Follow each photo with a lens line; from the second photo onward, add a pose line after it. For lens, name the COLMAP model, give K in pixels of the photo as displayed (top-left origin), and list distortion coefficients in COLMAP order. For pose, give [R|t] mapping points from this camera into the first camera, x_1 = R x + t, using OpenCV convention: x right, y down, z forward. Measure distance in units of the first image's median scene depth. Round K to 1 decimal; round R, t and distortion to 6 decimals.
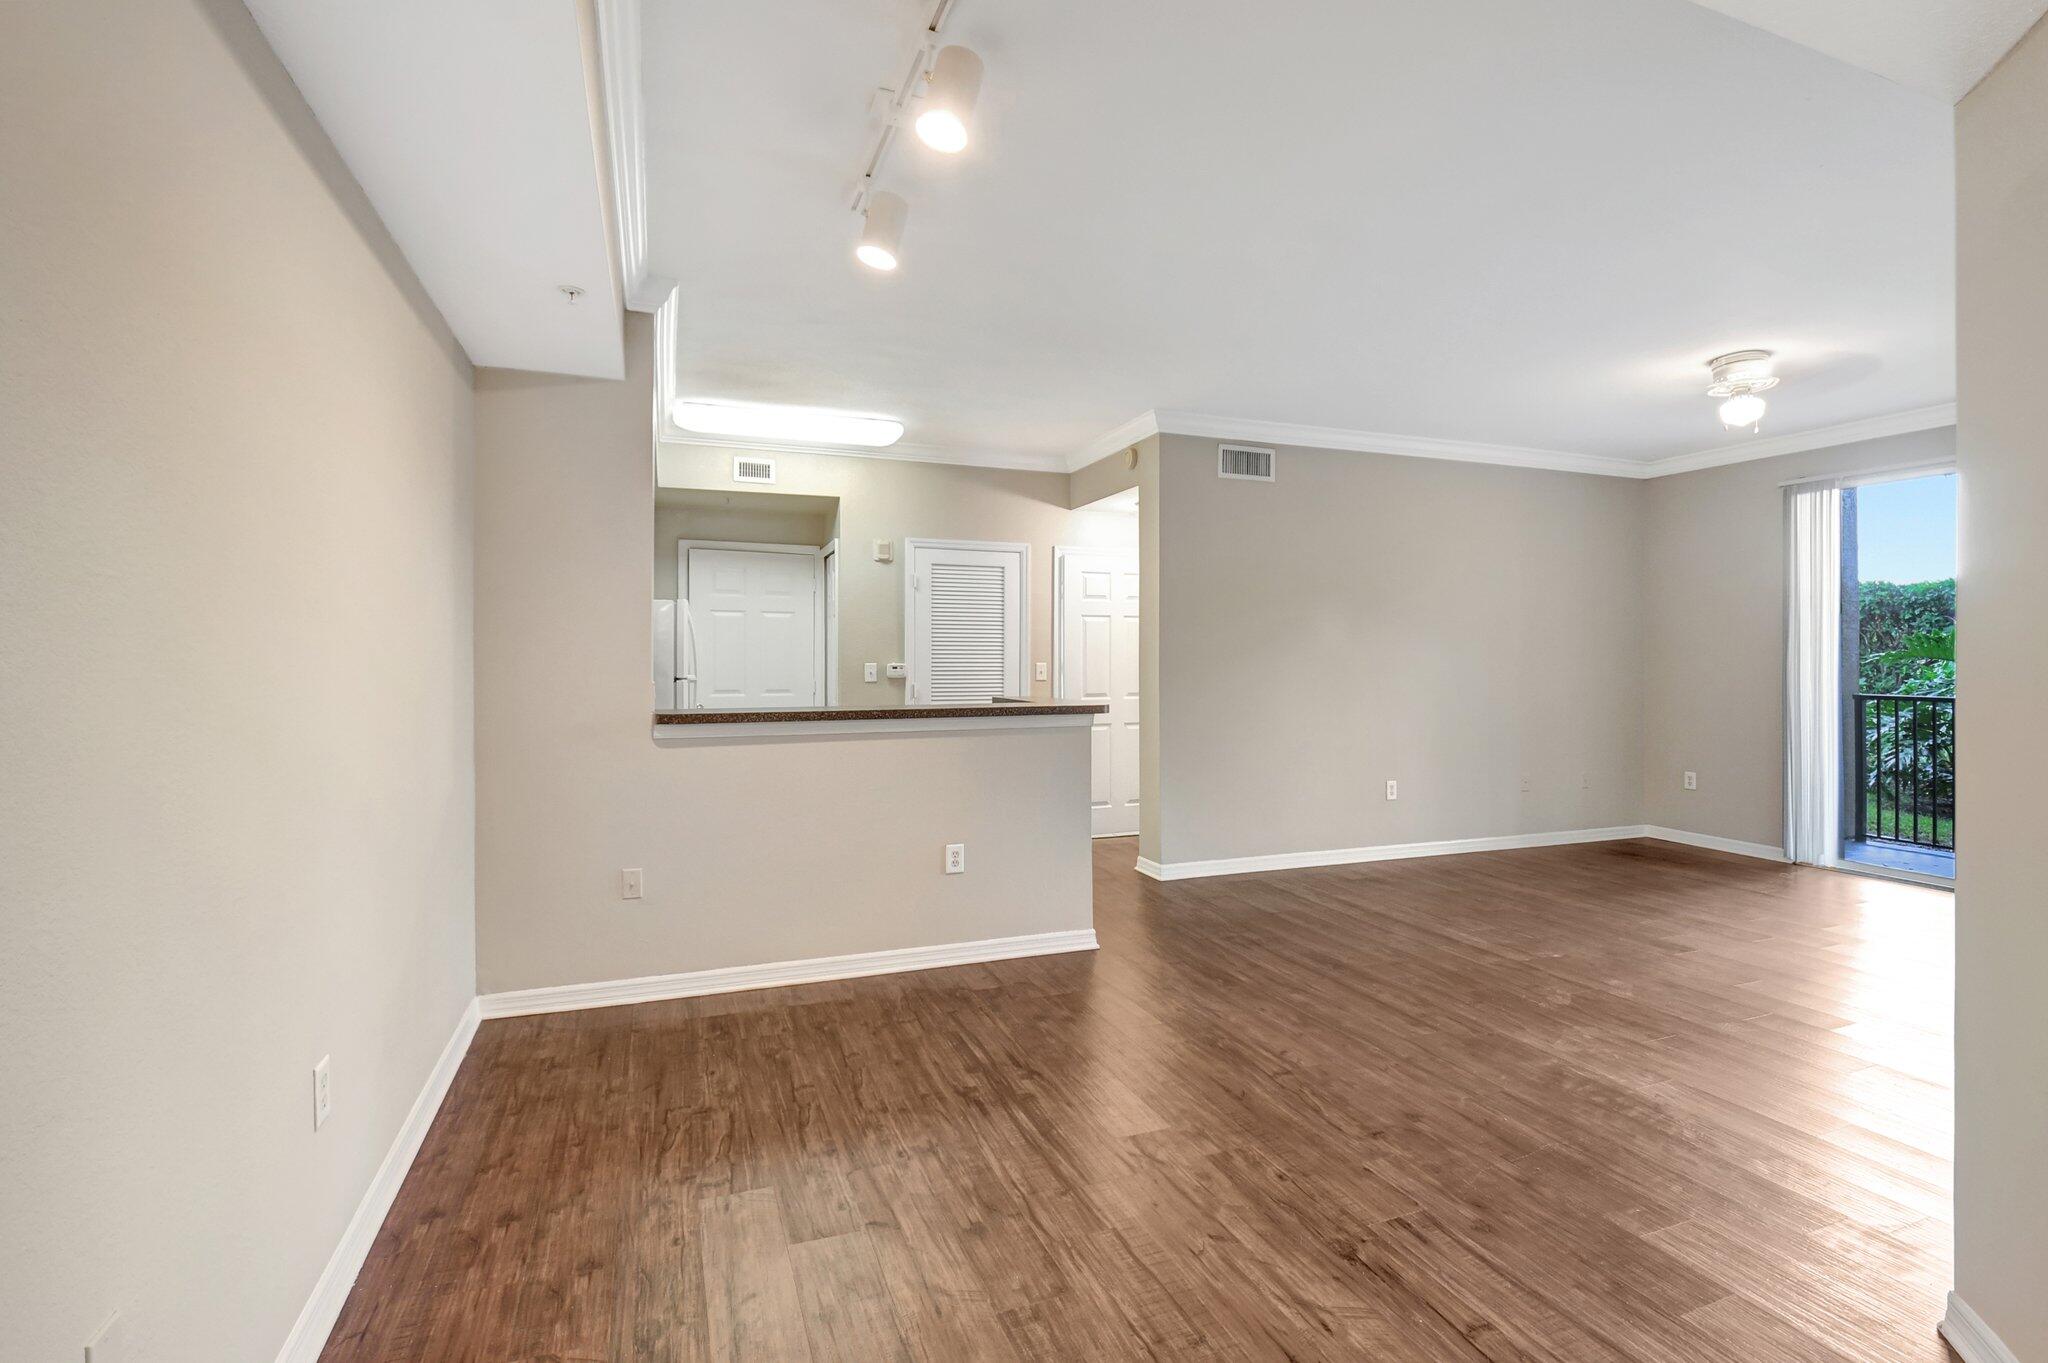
lens RADIAL K [[935.7, 0, 998.8], [0, 935.7, 648.9], [0, 0, 1]] dist [-0.001761, -0.012519]
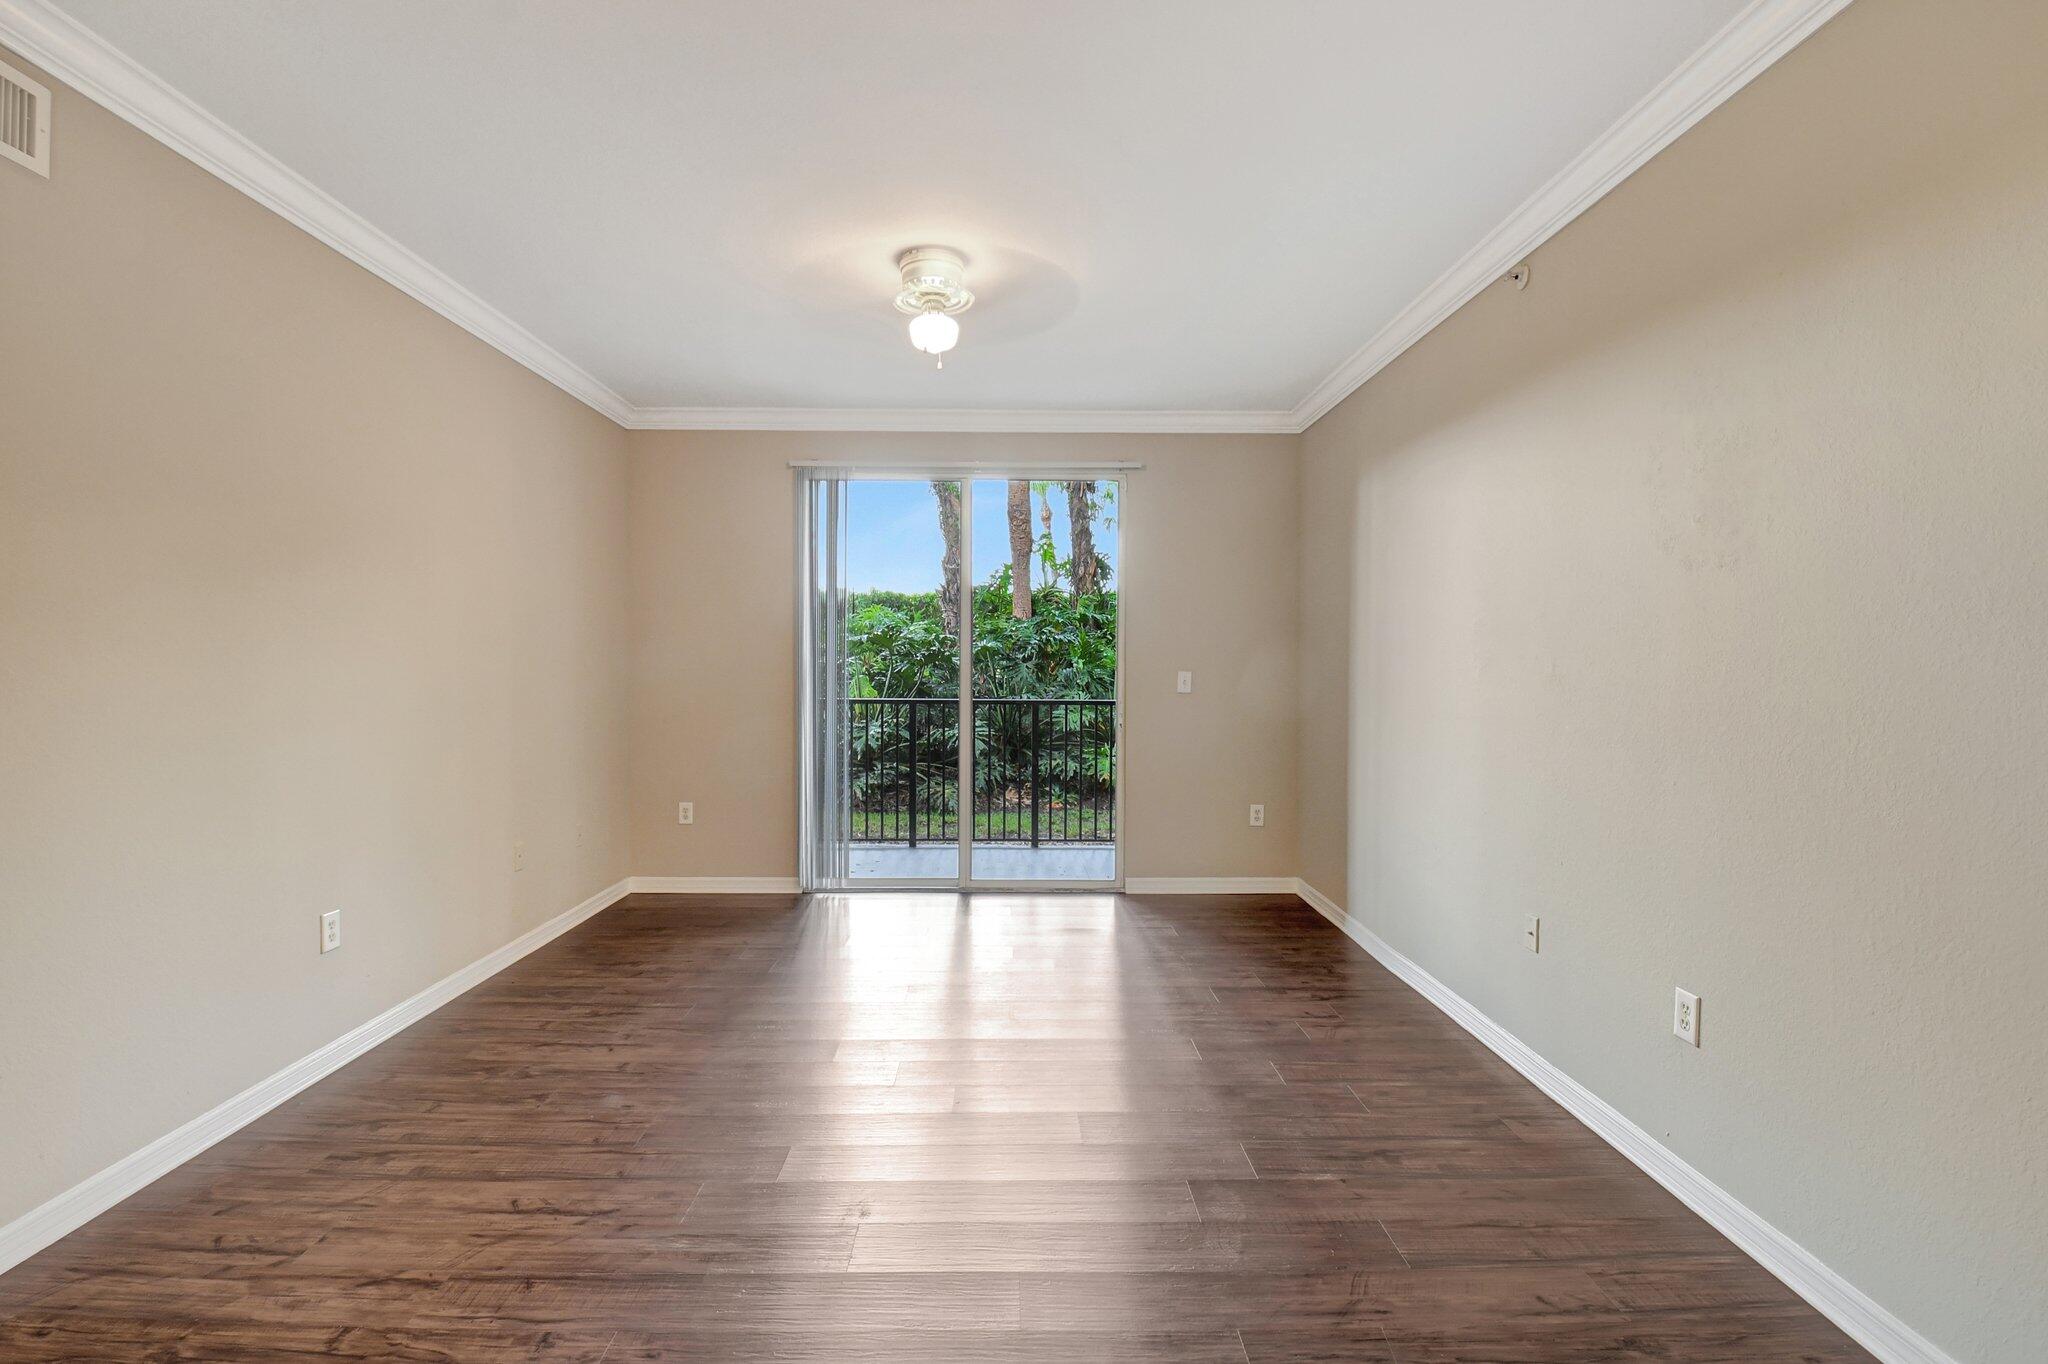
lens RADIAL K [[935.7, 0, 1026.4], [0, 935.7, 679.9], [0, 0, 1]] dist [-0.001761, -0.012519]
pose [[0.329564, -0.015019, 0.944014, 0.082932], [-0.013225, 0.999702, 0.020522, 0.004855], [-0.944041, -0.019247, 0.329267, 0.511533]]
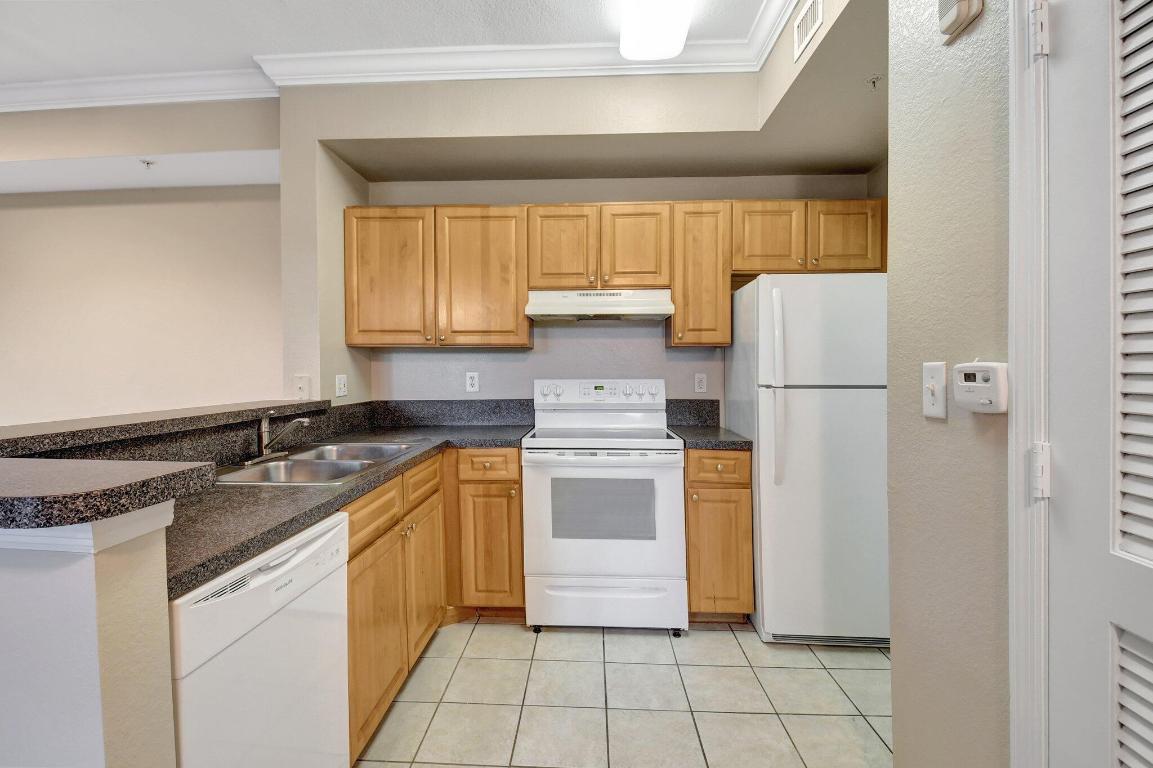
lens RADIAL K [[526.8, 0, 569.0], [0, 526.8, 381.9], [0, 0, 1]] dist [-0.001761, -0.012519]
pose [[-0.381175, 0.024637, -0.924175, 0.092970], [0.007565, 0.999695, 0.023530, 0.017298], [0.924472, 0.001977, -0.381245, 0.999395]]
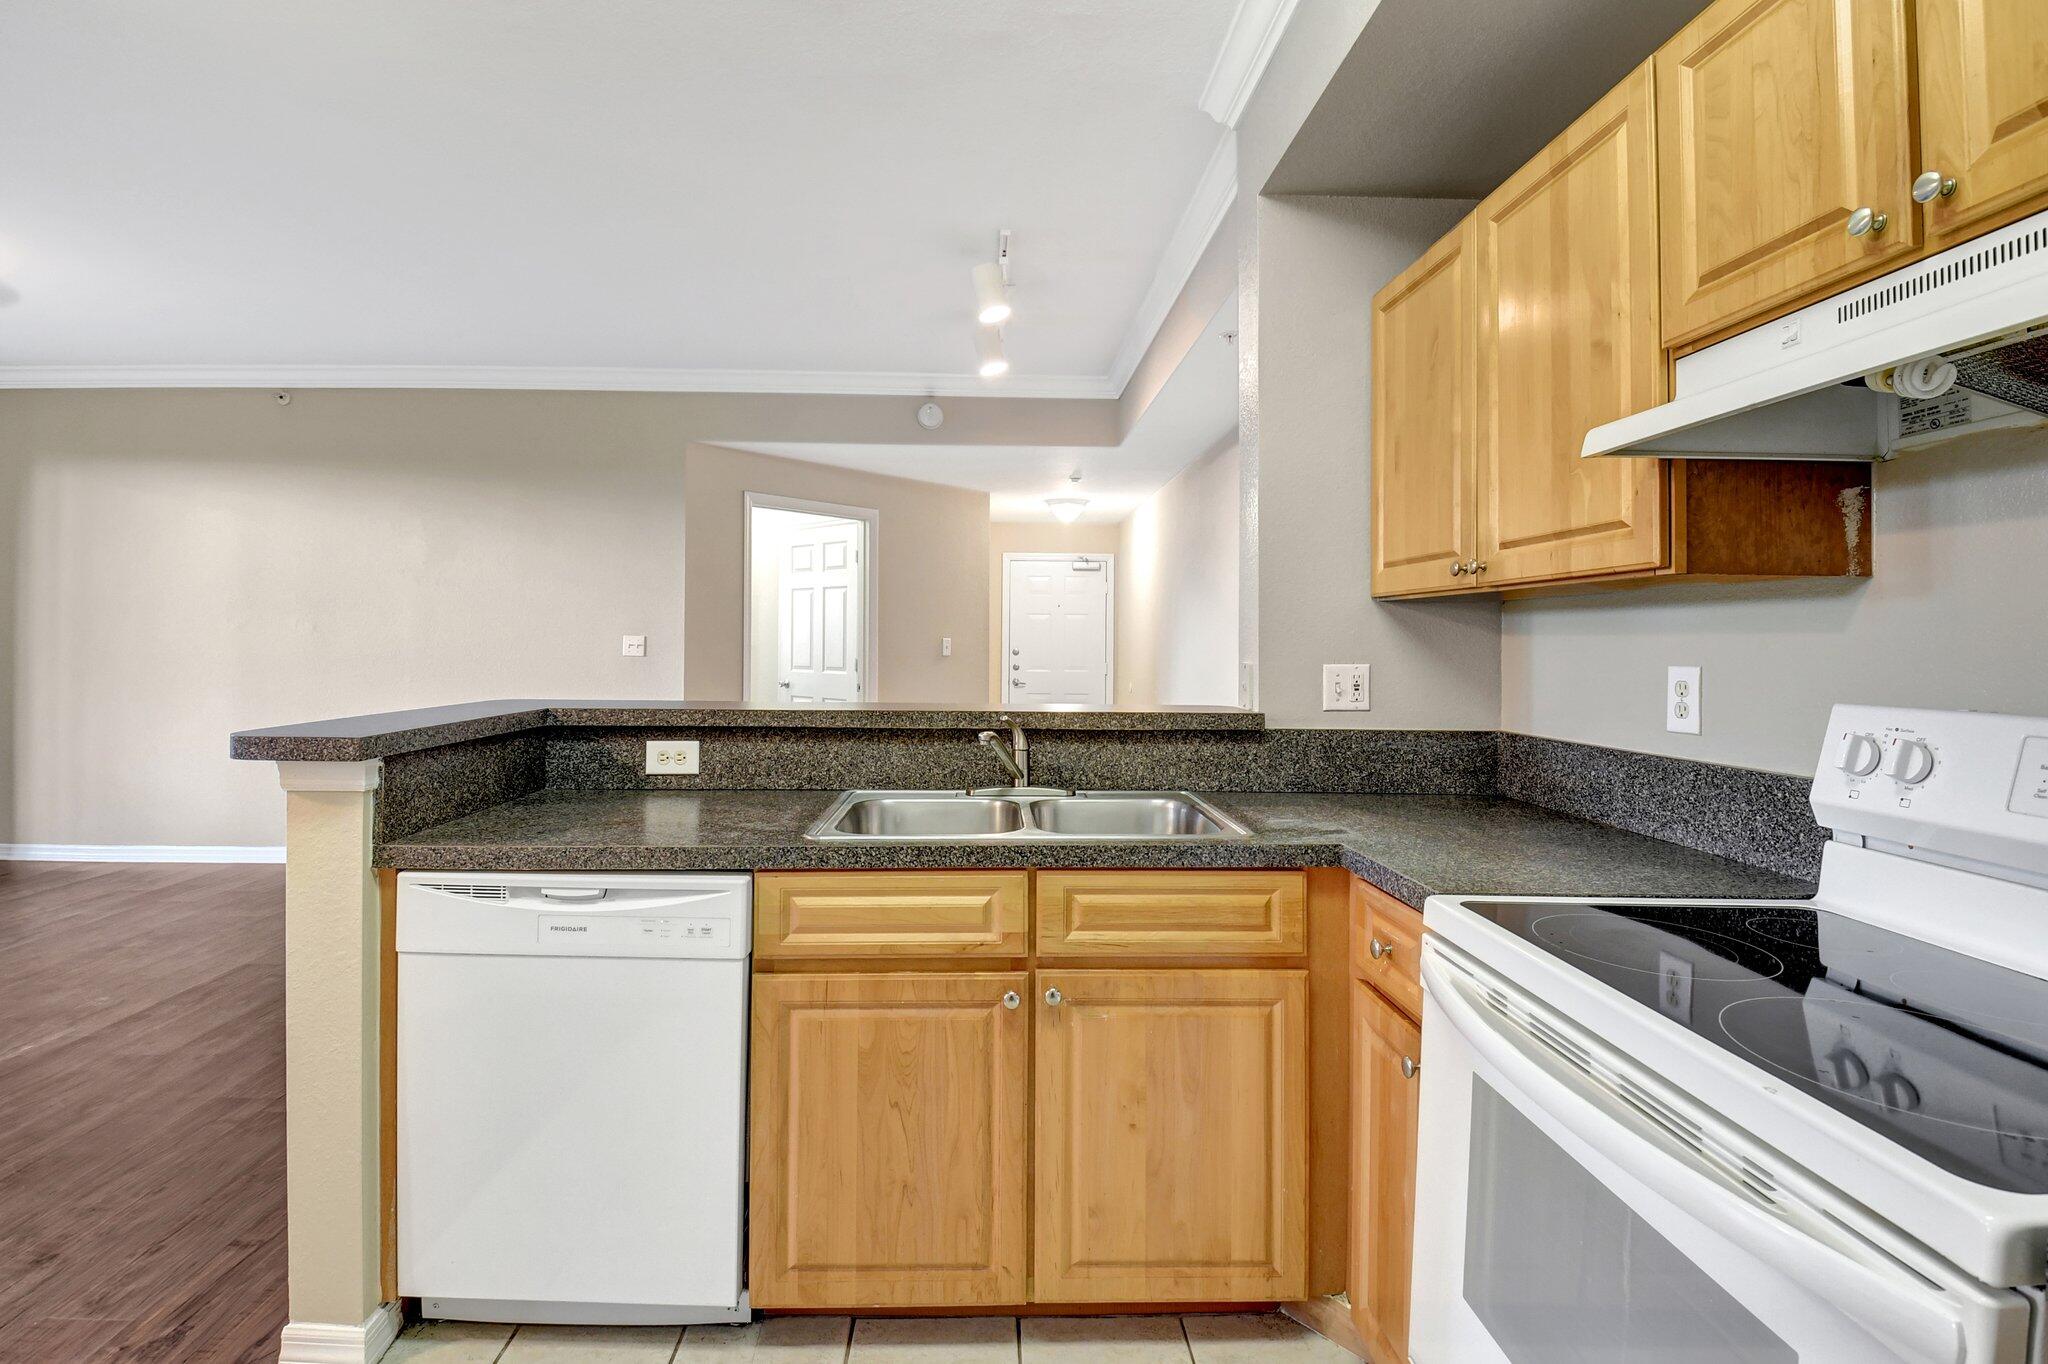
lens RADIAL K [[935.7, 0, 996.1], [0, 935.7, 655.6], [0, 0, 1]] dist [-0.001761, -0.012519]
pose [[-0.951580, -0.014171, 0.307075, -0.249731], [-0.011580, 0.999880, 0.010259, 0.014928], [-0.307183, 0.006206, -0.951630, 1.043443]]
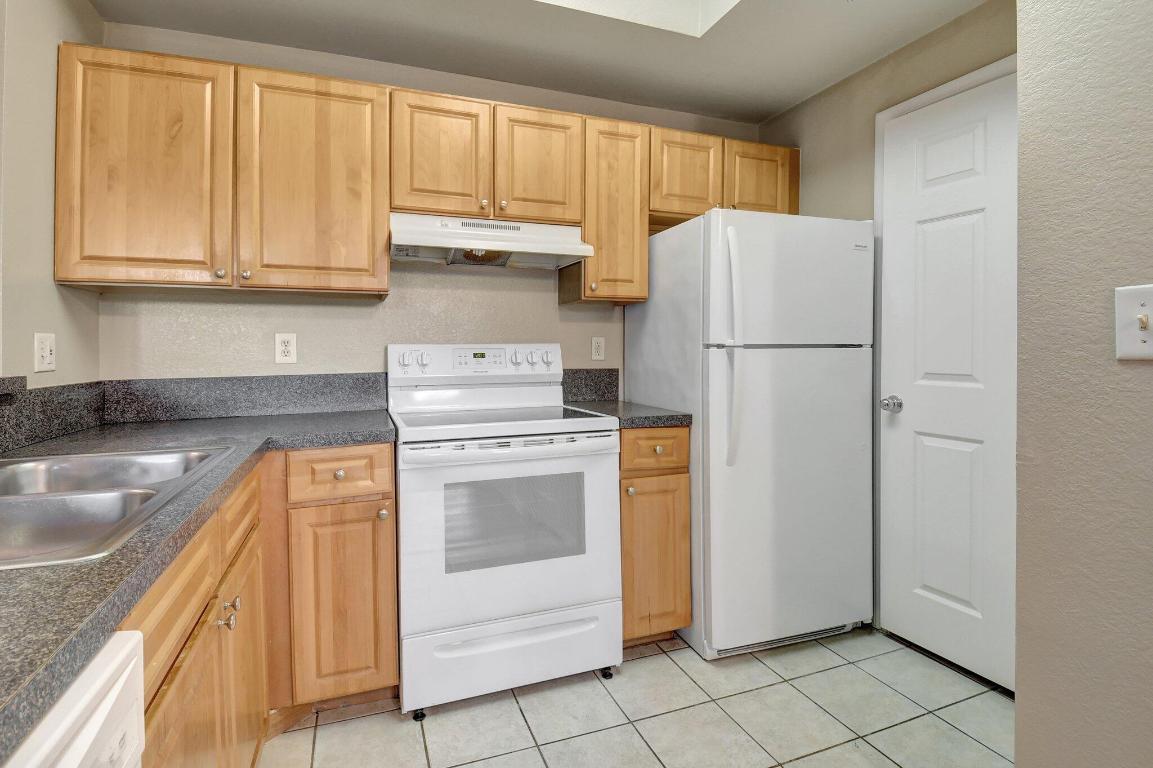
lens RADIAL K [[526.8, 0, 553.8], [0, 526.8, 355.1], [0, 0, 1]] dist [-0.001761, -0.012519]
pose [[-0.005882, 0.008306, -0.999948, -0.007422], [0.011398, 0.999901, 0.008238, 0.032806], [0.999918, -0.011349, -0.005977, 0.887078]]
